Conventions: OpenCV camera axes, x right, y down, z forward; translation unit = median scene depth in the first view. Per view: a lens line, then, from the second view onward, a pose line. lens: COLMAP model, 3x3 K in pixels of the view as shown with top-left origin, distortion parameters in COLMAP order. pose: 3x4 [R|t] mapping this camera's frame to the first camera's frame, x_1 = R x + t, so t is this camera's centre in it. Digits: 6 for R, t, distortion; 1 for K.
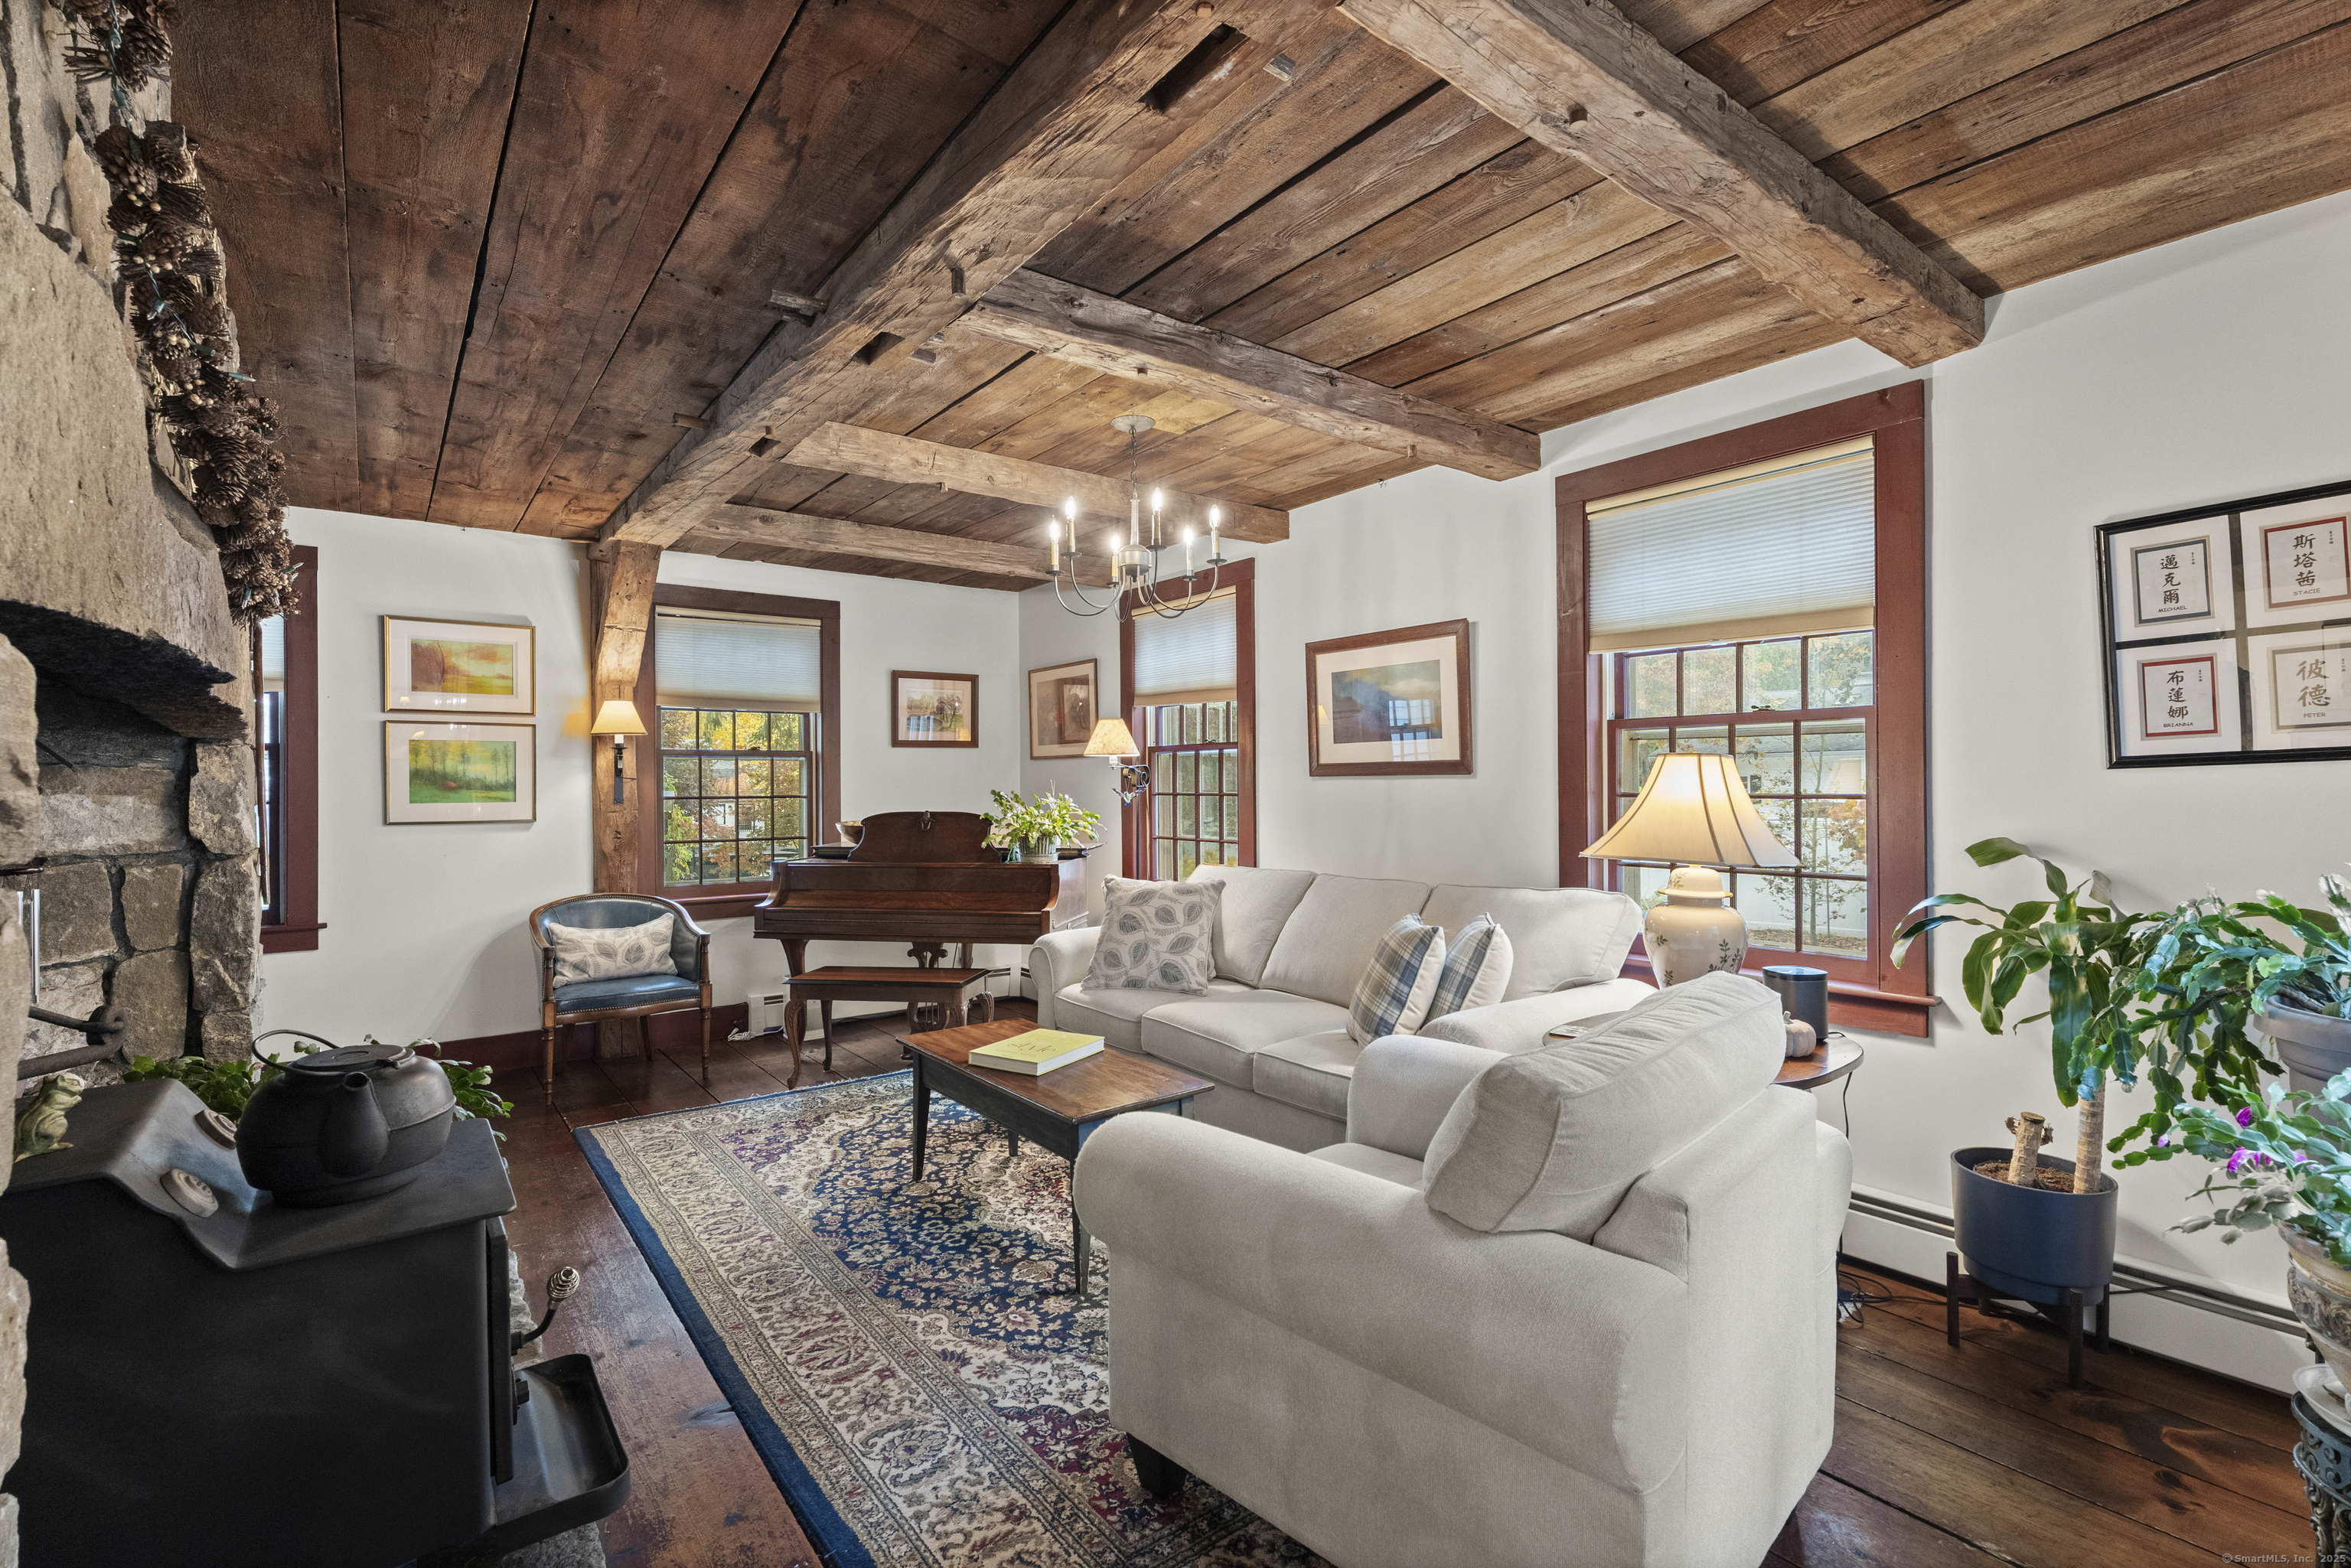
lens RADIAL K [[1049.1, 0, 1175.5], [0, 1049.1, 784.0], [0, 0, 1]] dist [-0.000221, -0.009874]
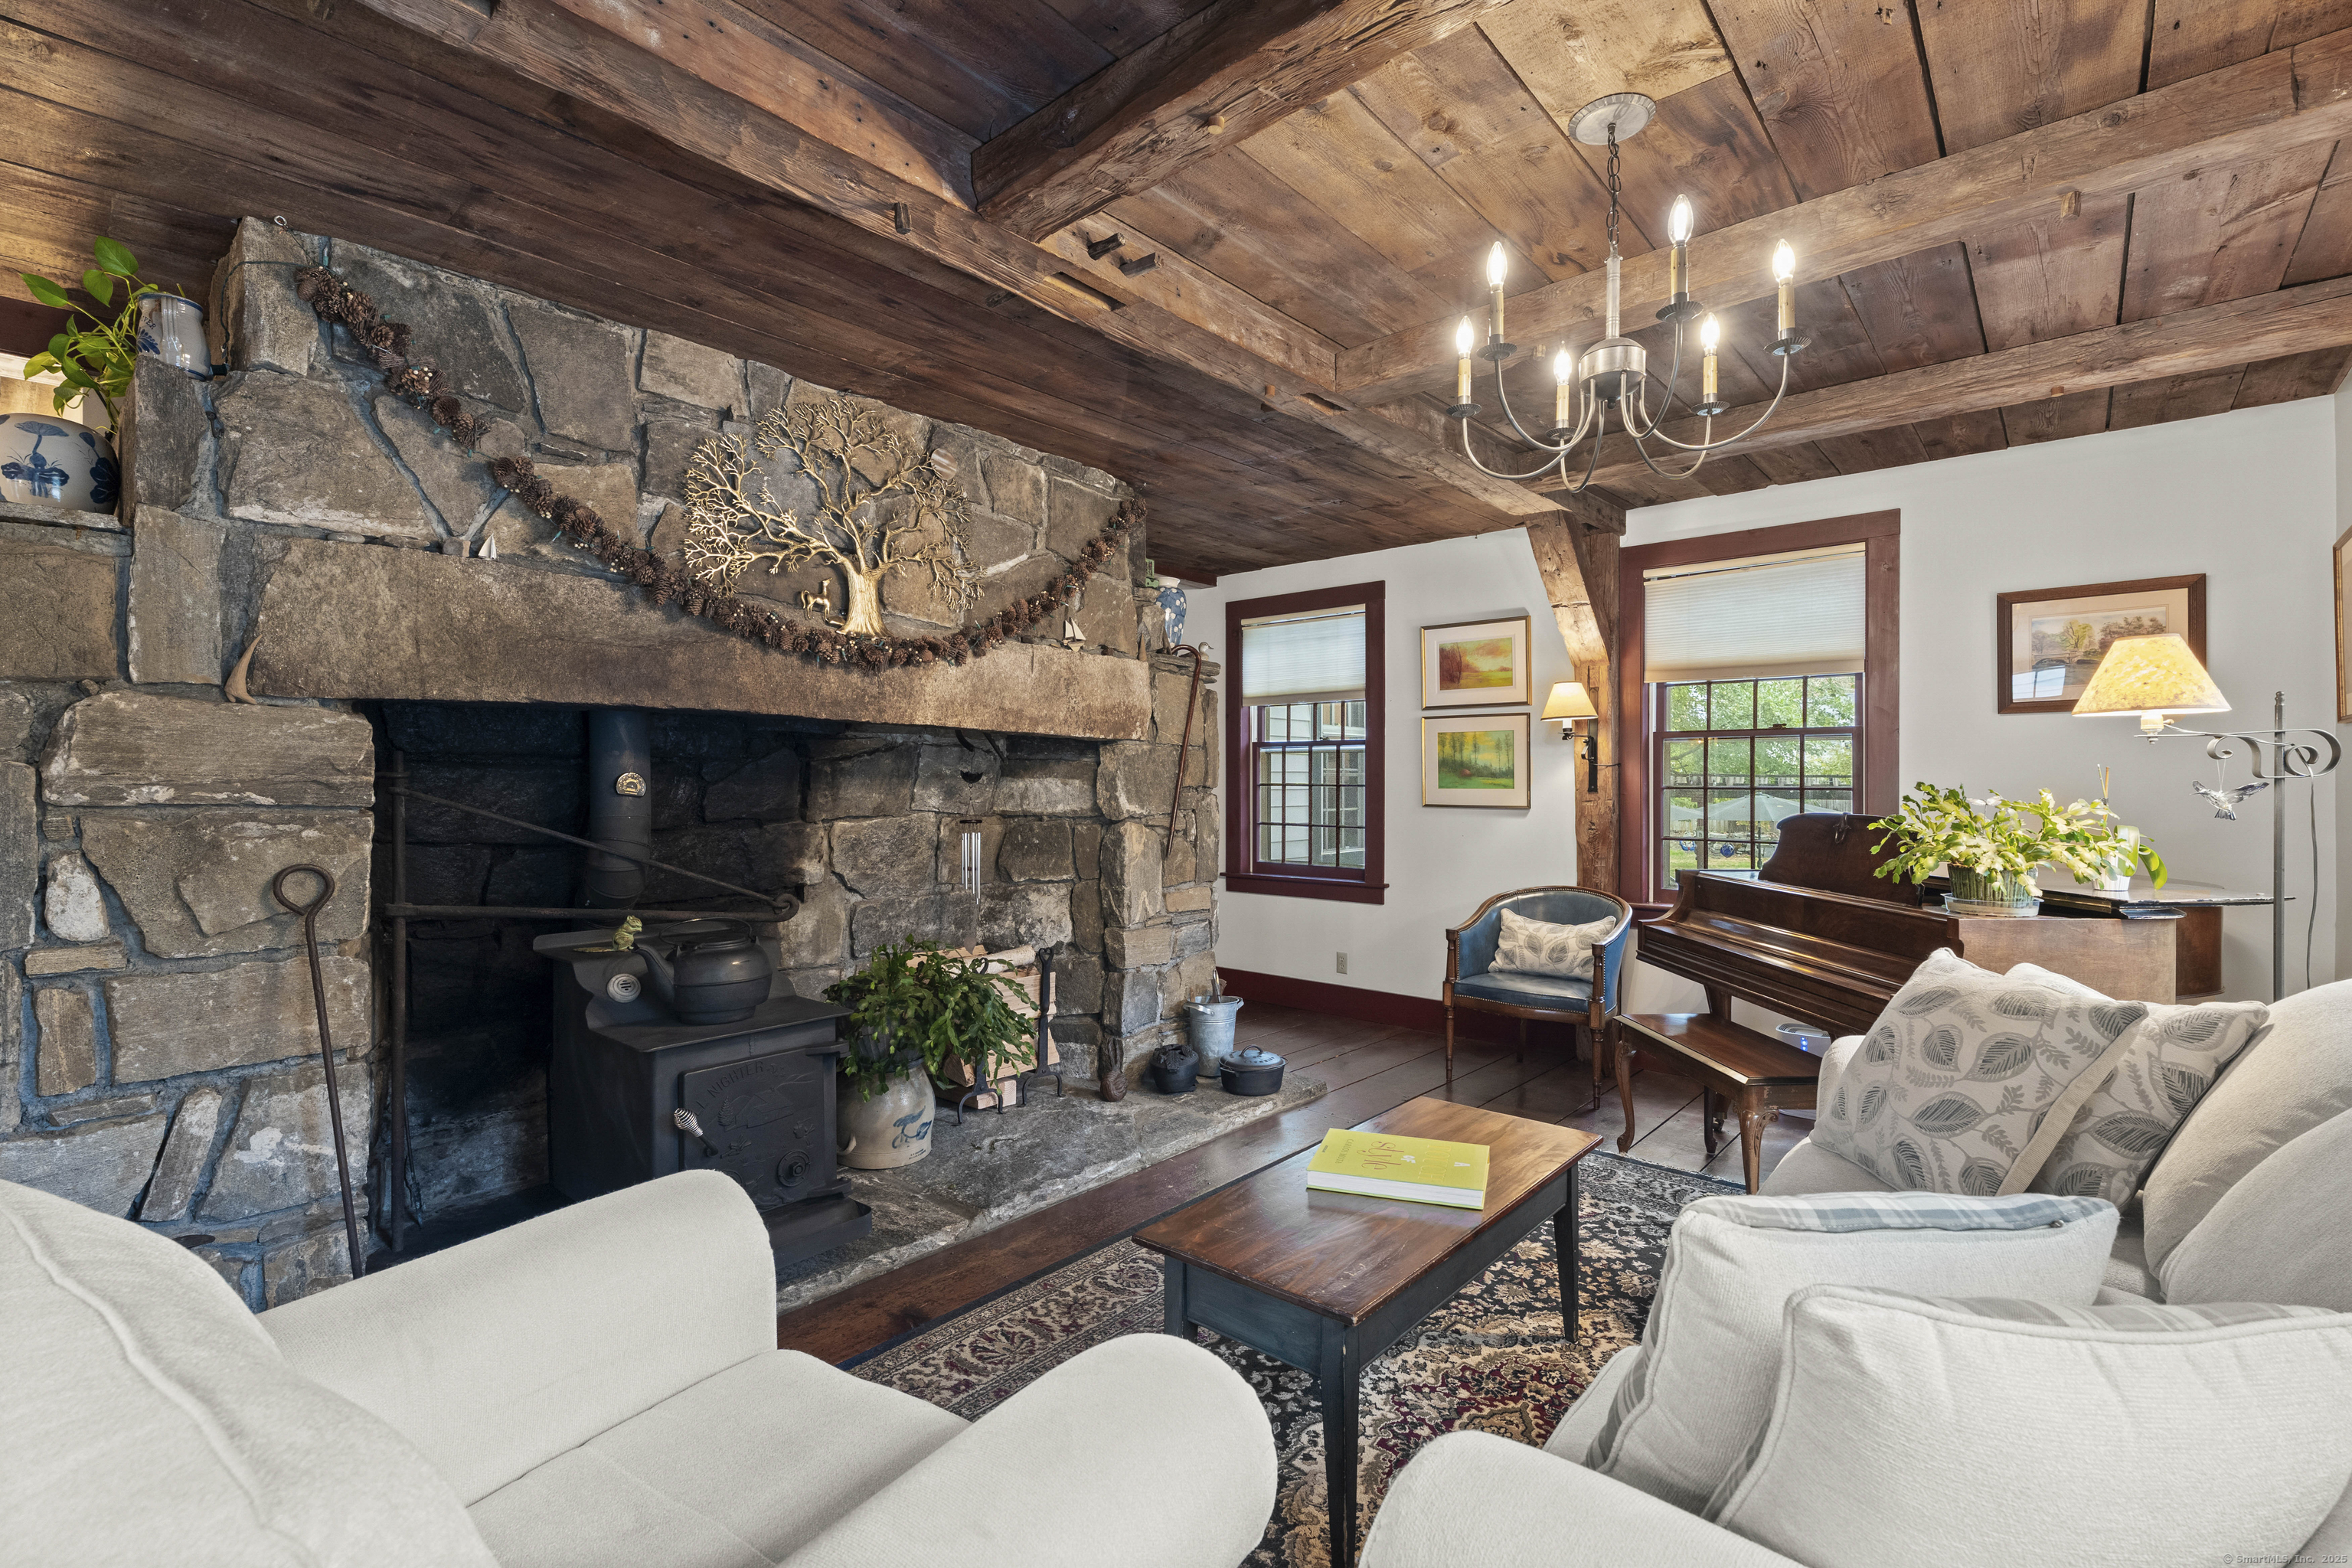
lens RADIAL K [[1049.6, 0, 1176.0], [0, 1049.6, 784.0], [0, 0, 1]] dist [-0.000221, -0.009874]
pose [[0.187568, 0.011223, -0.982188, 0.336207], [0.000582, 0.999933, 0.011537, 0.000088], [0.982252, -0.002735, 0.187549, 0.489815]]
